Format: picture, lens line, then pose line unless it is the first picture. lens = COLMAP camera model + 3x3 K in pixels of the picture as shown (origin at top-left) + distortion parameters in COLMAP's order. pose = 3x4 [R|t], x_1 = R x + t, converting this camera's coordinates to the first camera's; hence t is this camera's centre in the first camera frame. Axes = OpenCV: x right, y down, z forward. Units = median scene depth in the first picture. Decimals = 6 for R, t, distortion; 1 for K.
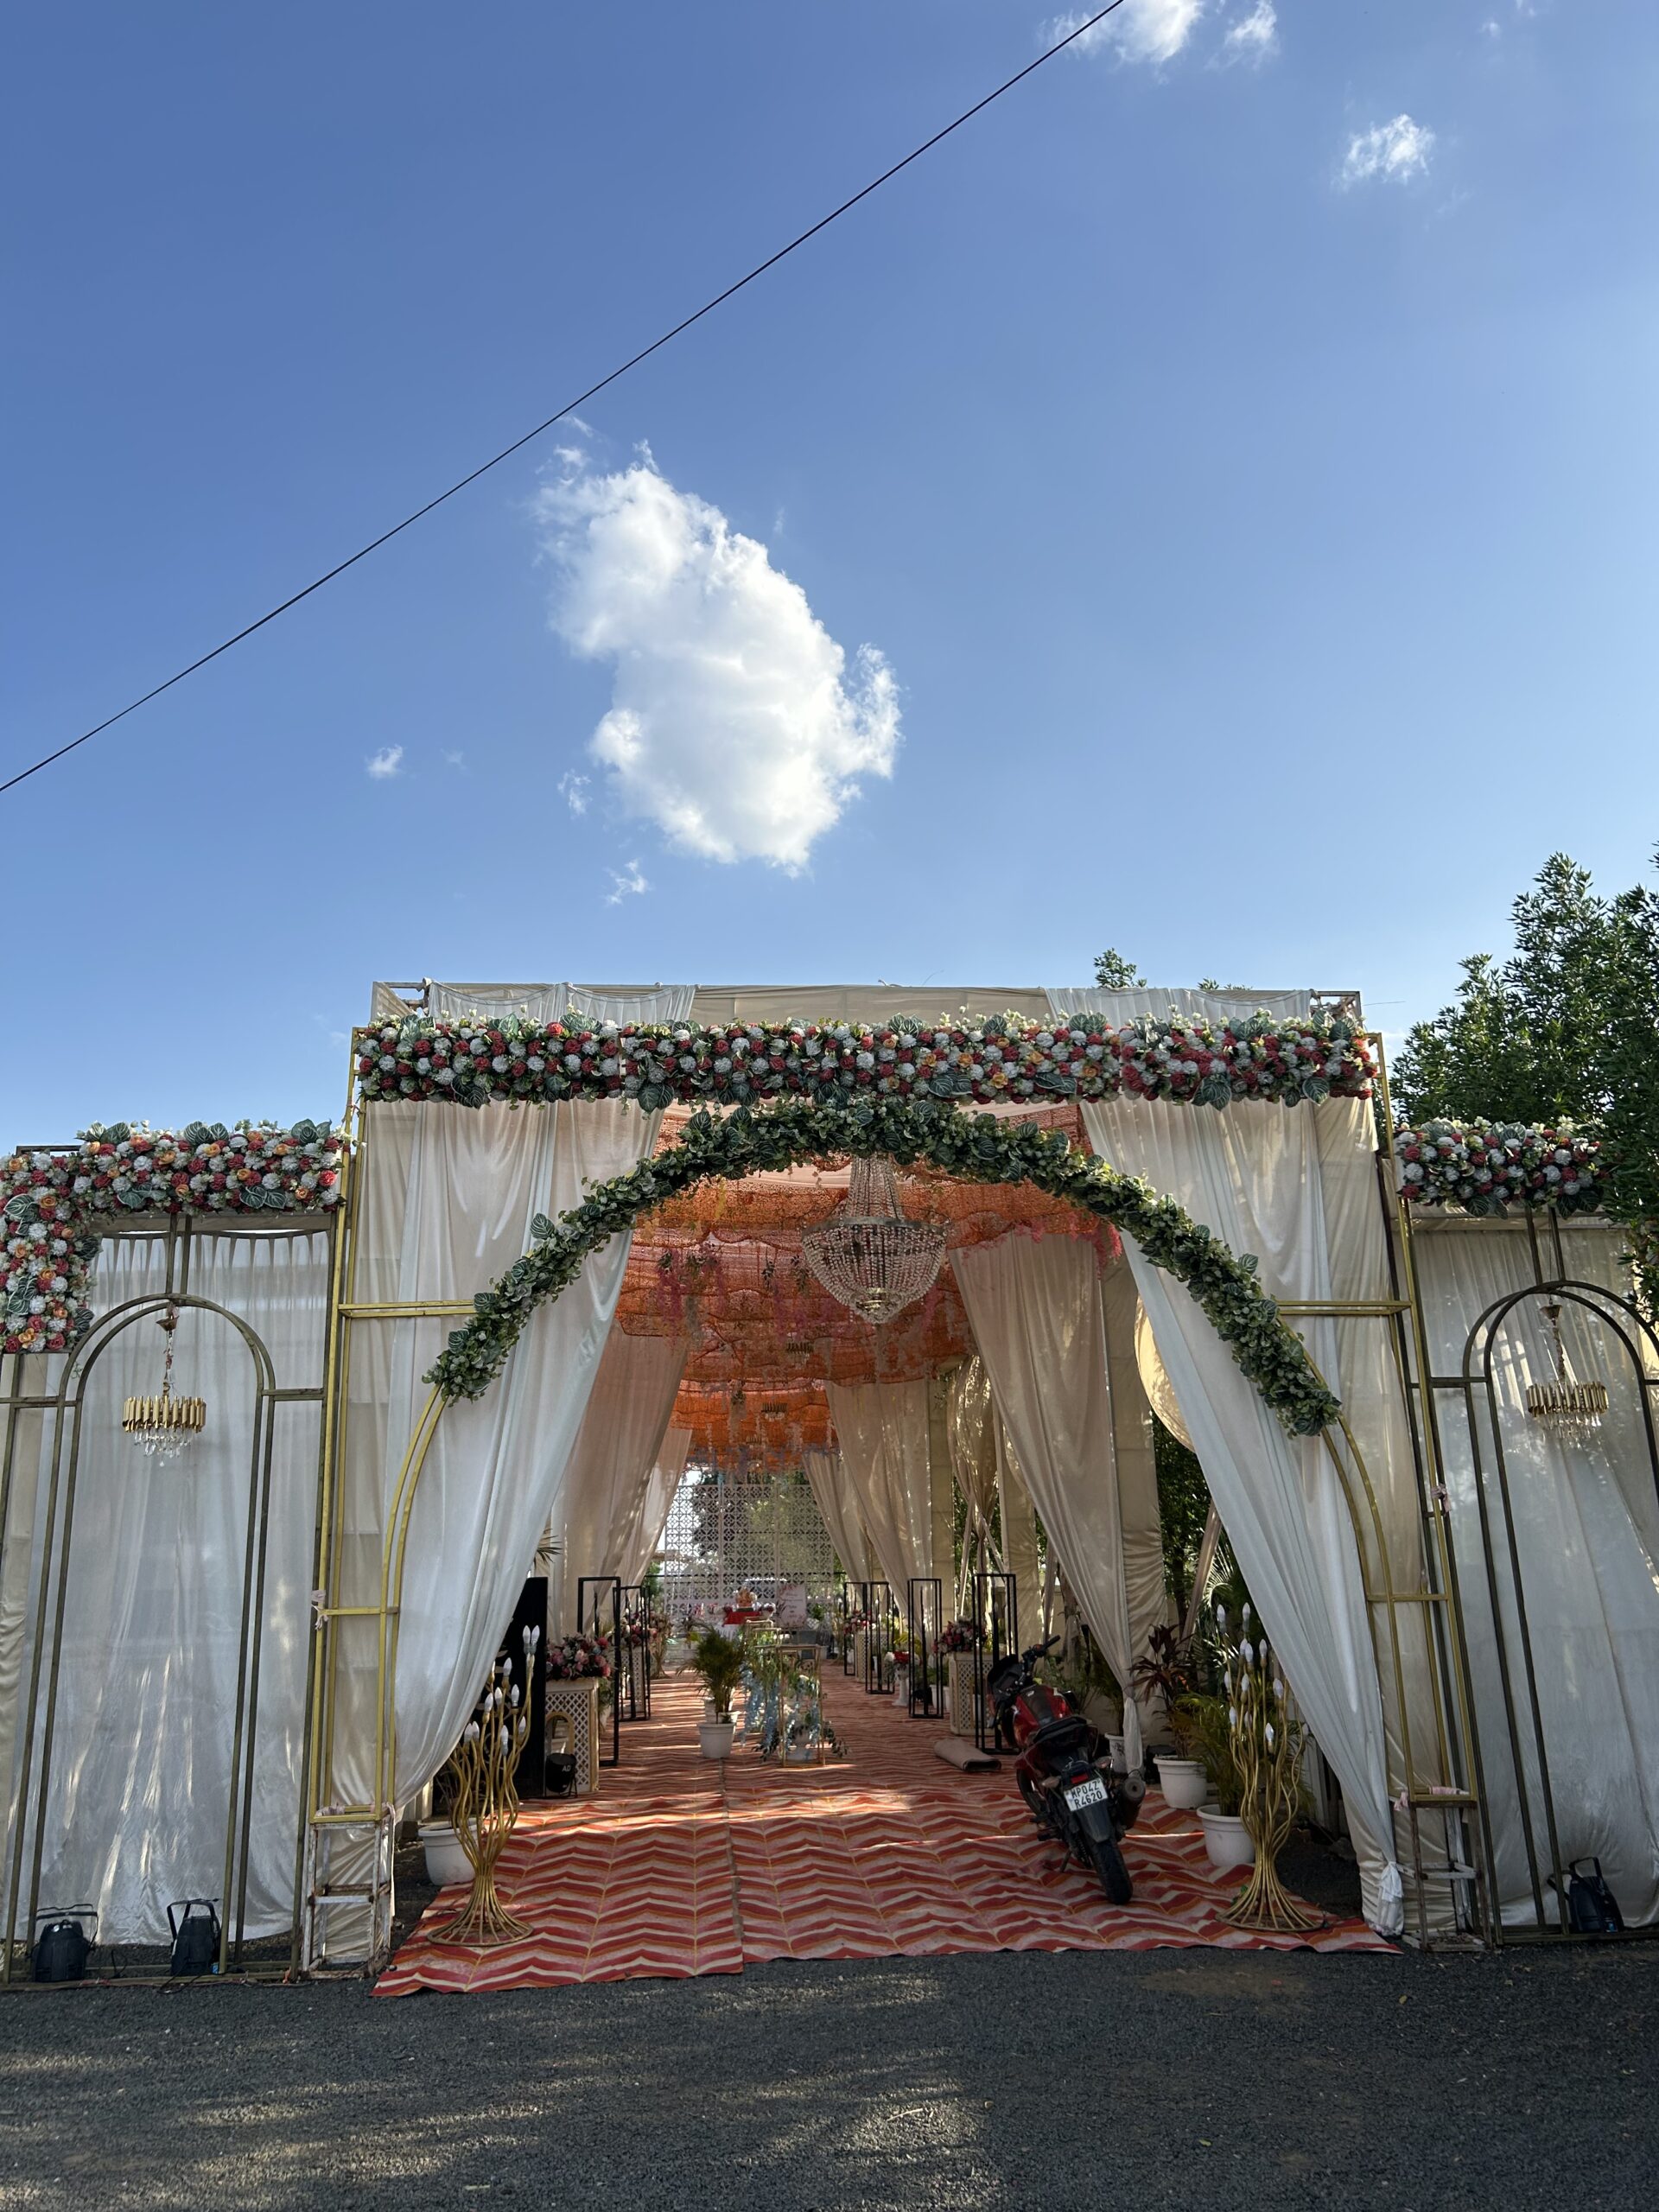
lens RADIAL K [[1677.2, 0, 829.5], [0, 1677.2, 1106.0], [0, 0, 1]] dist [0.020925, -0.002365]
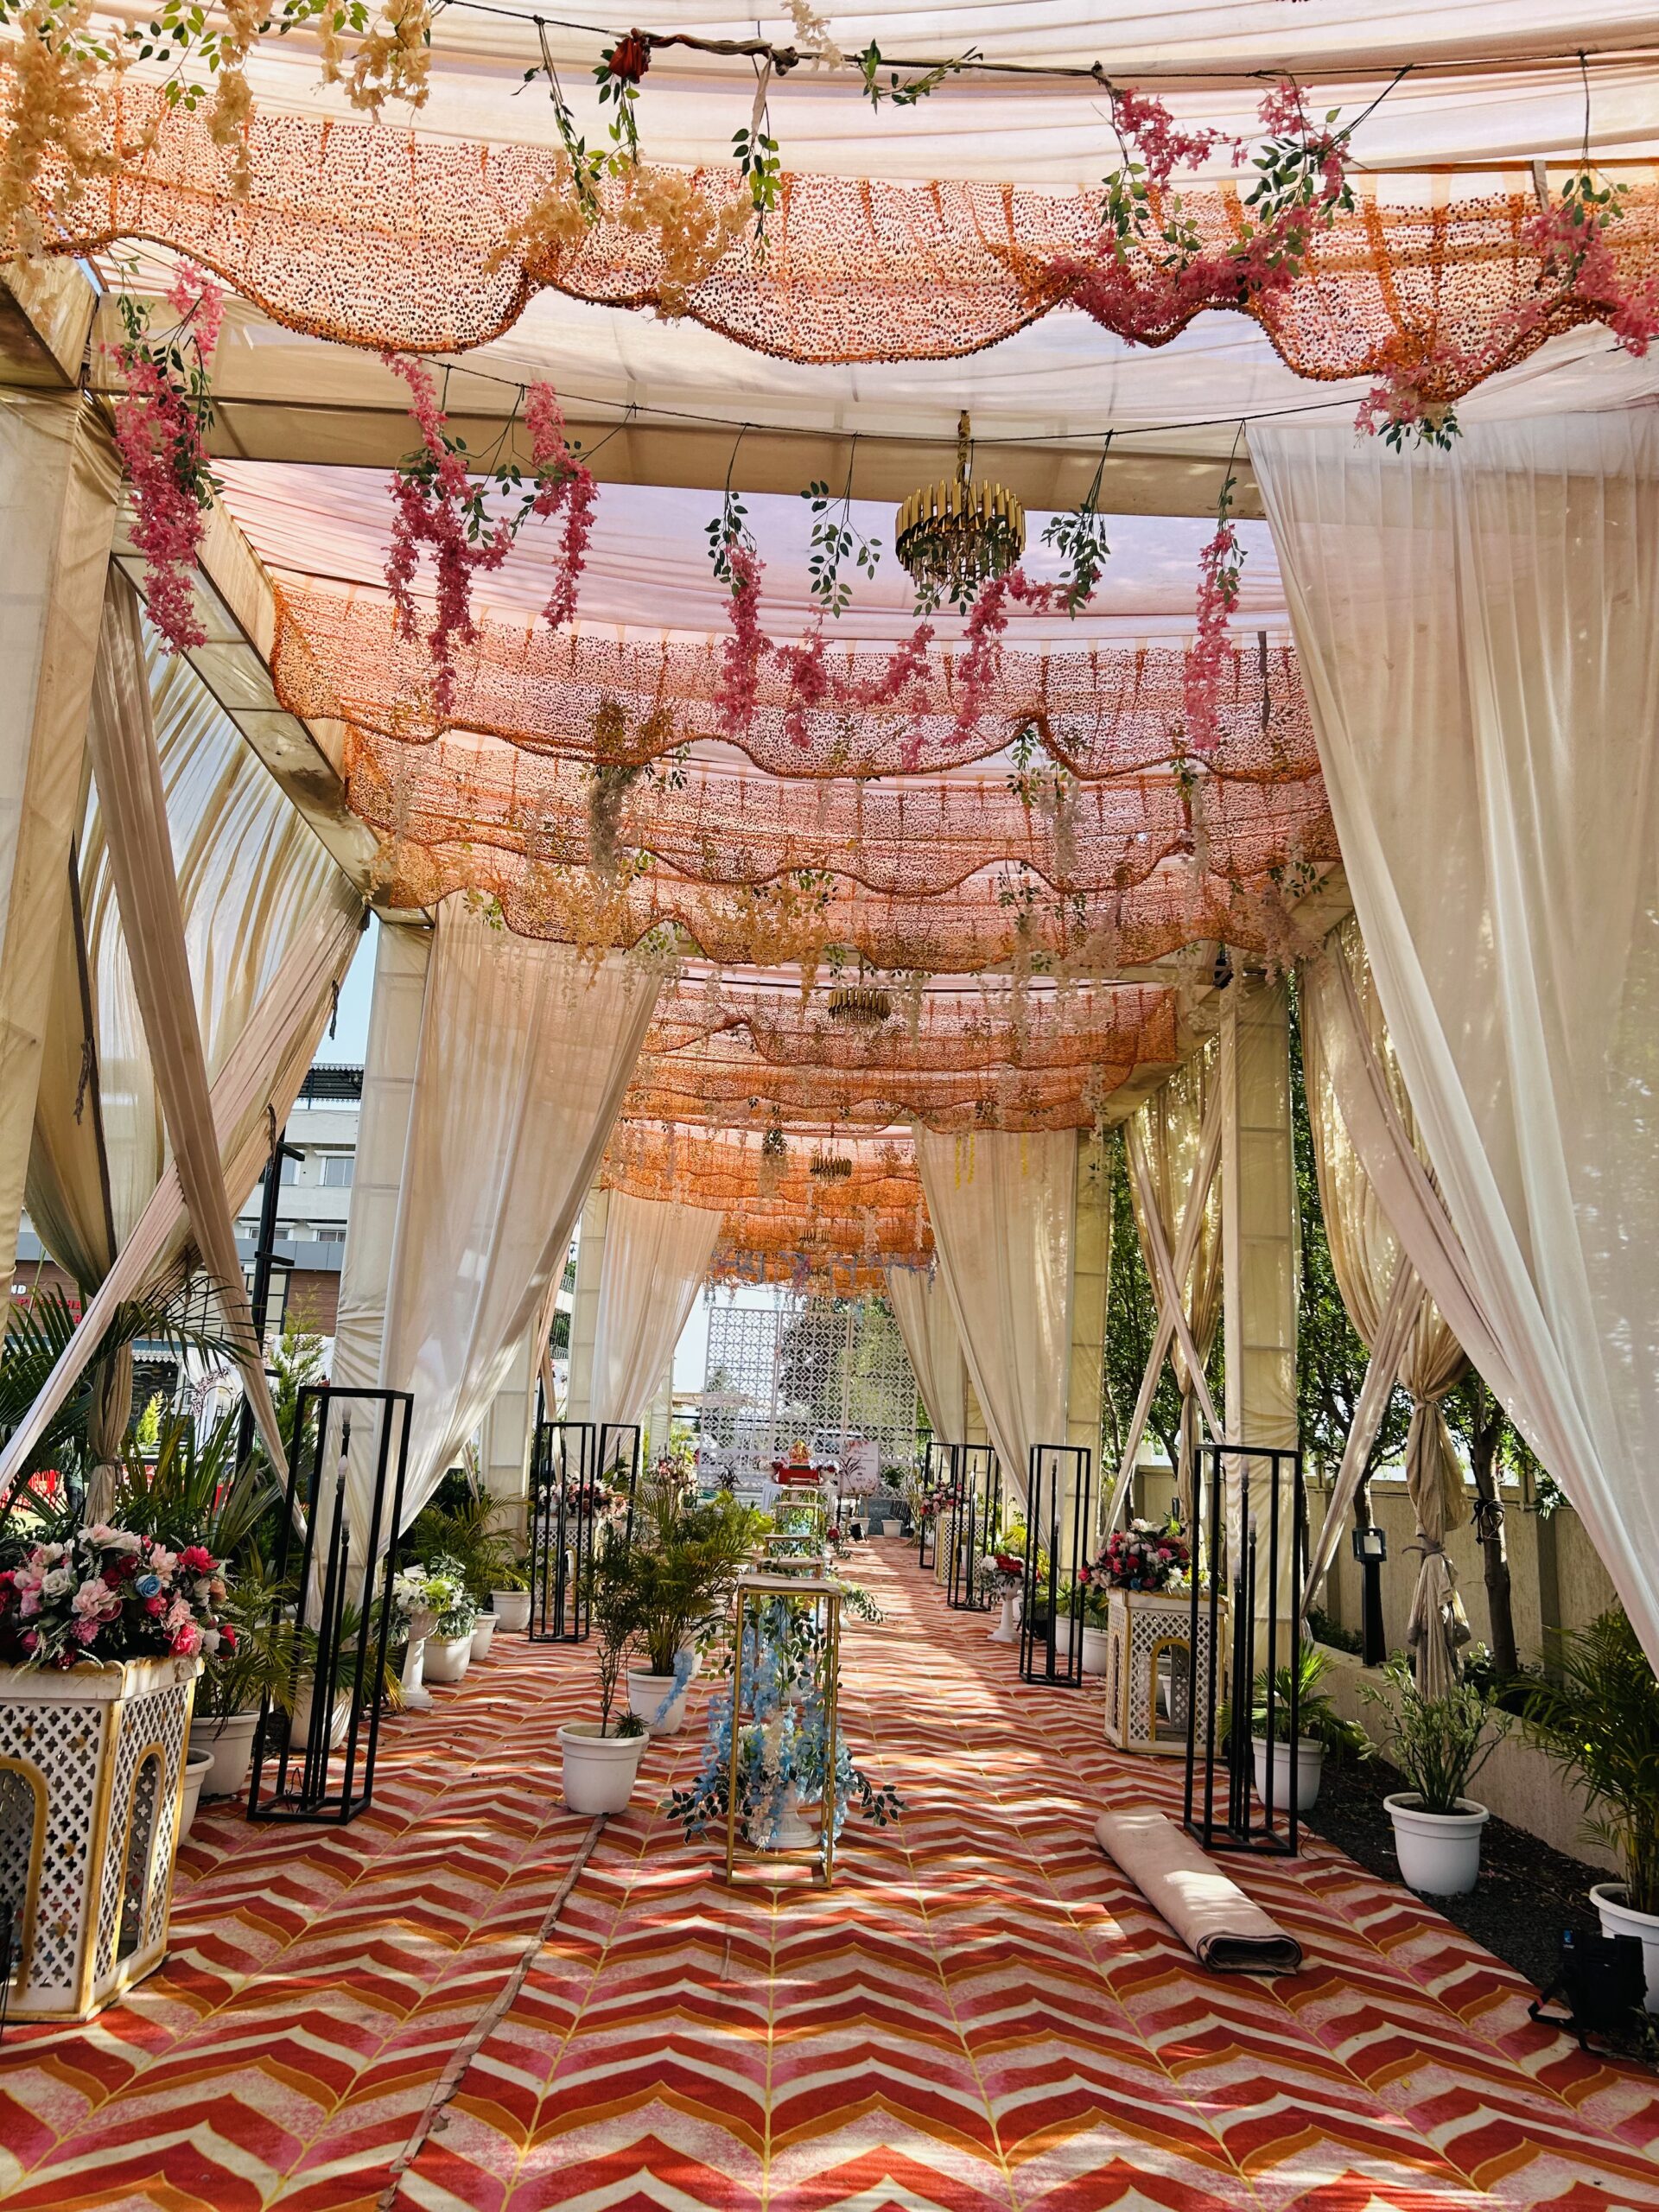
lens RADIAL K [[1677.2, 0, 829.5], [0, 1677.2, 1106.0], [0, 0, 1]] dist [0.020925, -0.002365]
pose [[0.995800, 0.064056, -0.065412, 0.005349], [-0.058566, 0.994855, 0.082662, 0.092753], [0.070370, -0.078484, 0.994429, 0.326376]]
